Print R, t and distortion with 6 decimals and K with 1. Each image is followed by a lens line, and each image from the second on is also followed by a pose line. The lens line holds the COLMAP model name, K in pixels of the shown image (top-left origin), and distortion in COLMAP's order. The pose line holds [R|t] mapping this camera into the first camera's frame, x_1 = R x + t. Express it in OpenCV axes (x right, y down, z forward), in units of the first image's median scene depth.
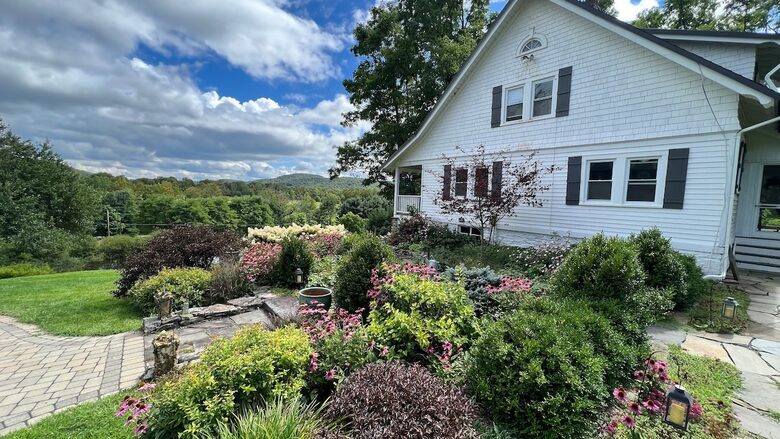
lens RADIAL K [[308.9, 0, 390.0], [0, 308.9, 219.5], [0, 0, 1]] dist [-0.000166, -0.000012]
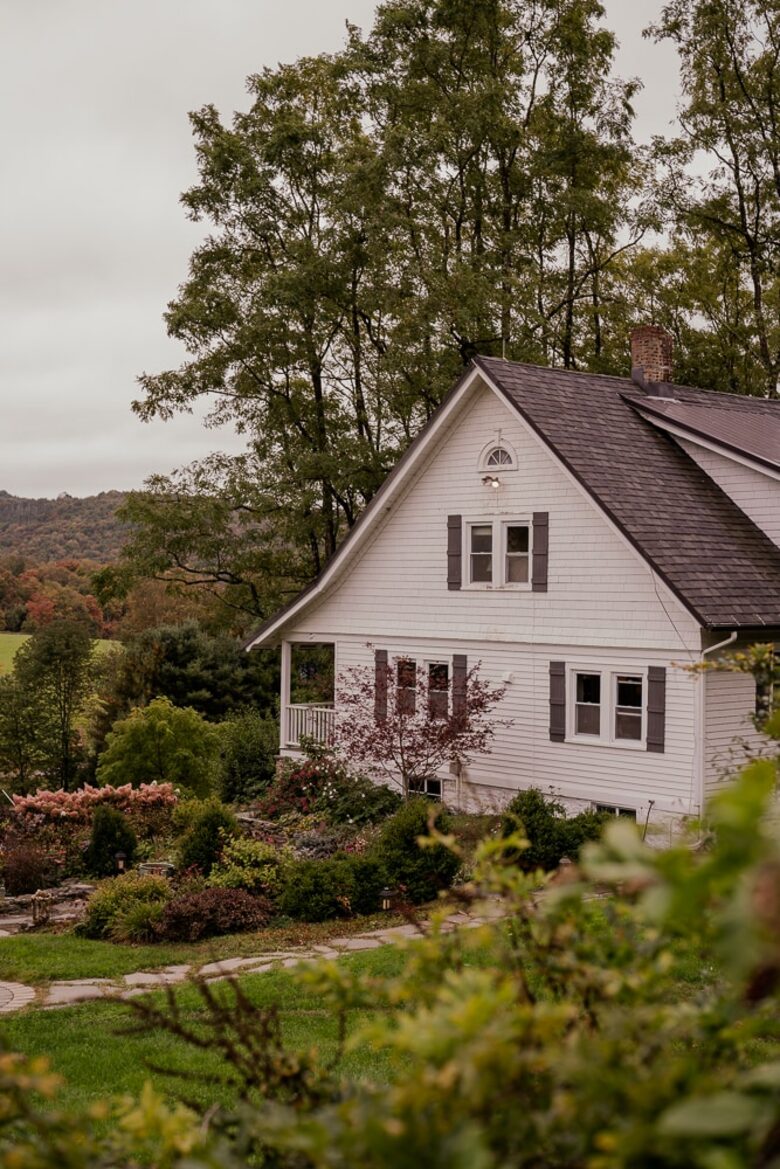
lens RADIAL K [[1595.5, 0, 390.0], [0, 1595.5, 584.5], [0, 0, 1]] dist [-0.042377, 0.016047]
pose [[0.999507, -0.022429, 0.021961, 0.191332], [0.024013, 0.996912, -0.074768, -0.118702], [-0.020217, 0.075258, 0.996959, -1.946358]]
